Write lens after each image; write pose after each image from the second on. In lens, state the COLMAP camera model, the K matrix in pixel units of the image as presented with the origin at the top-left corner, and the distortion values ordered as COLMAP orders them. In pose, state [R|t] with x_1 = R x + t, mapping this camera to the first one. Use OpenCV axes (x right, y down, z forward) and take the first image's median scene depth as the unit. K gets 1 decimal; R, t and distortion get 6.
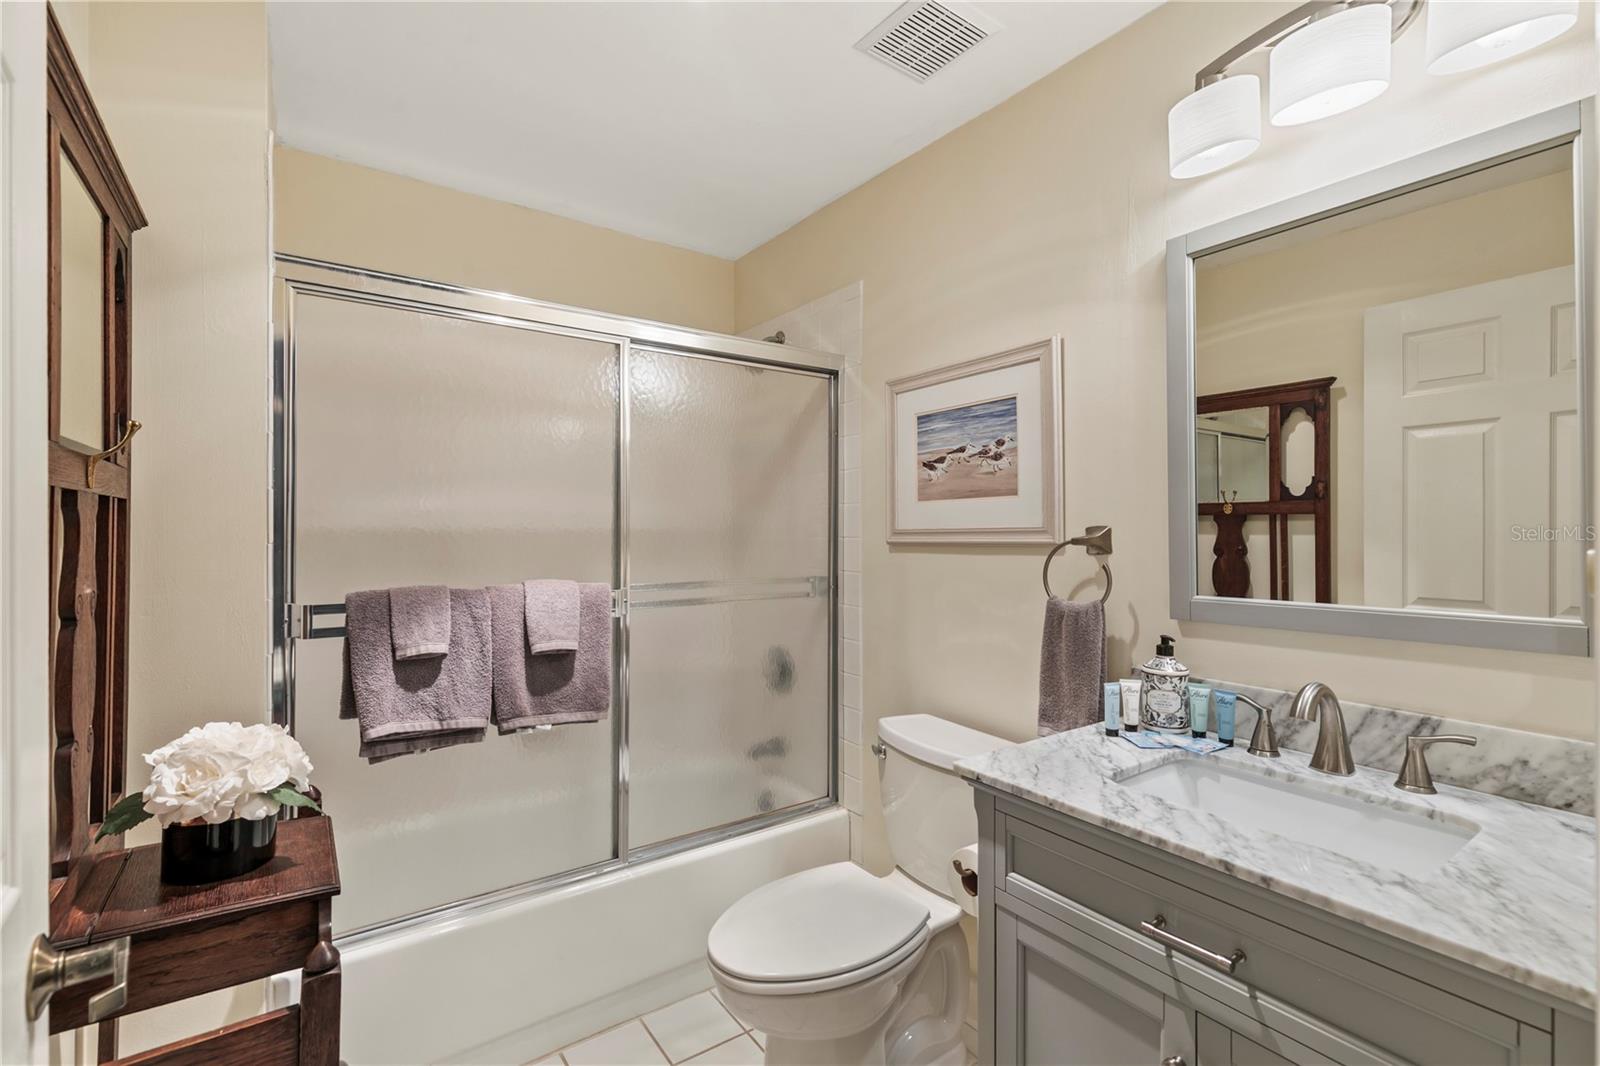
lens RADIAL K [[724.5, 0, 791.9], [0, 724.5, 529.0], [0, 0, 1]] dist [0.006337, -0.001065]
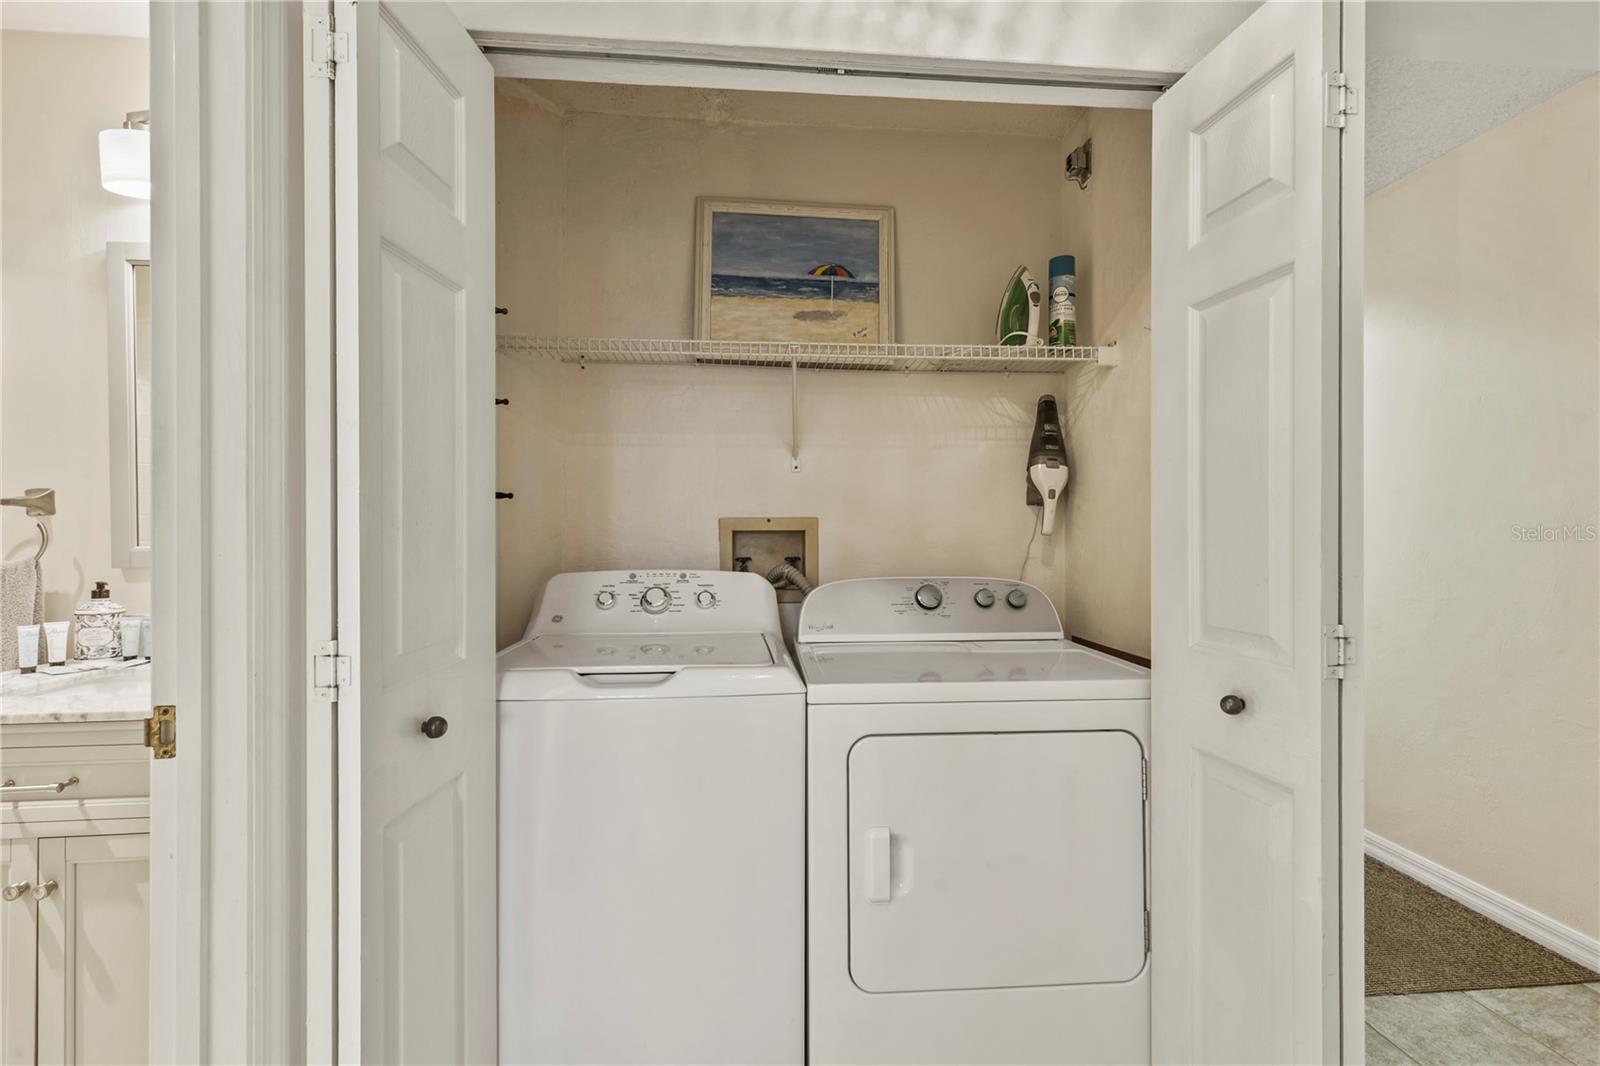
lens RADIAL K [[724.5, 0, 815.8], [0, 724.5, 535.7], [0, 0, 1]] dist [0.006337, -0.001065]
pose [[0.496576, -0.003038, 0.867988, 0.072599], [0.003133, 0.999994, 0.001707, 0.076670], [-0.867987, 0.001872, 0.496583, -0.585135]]
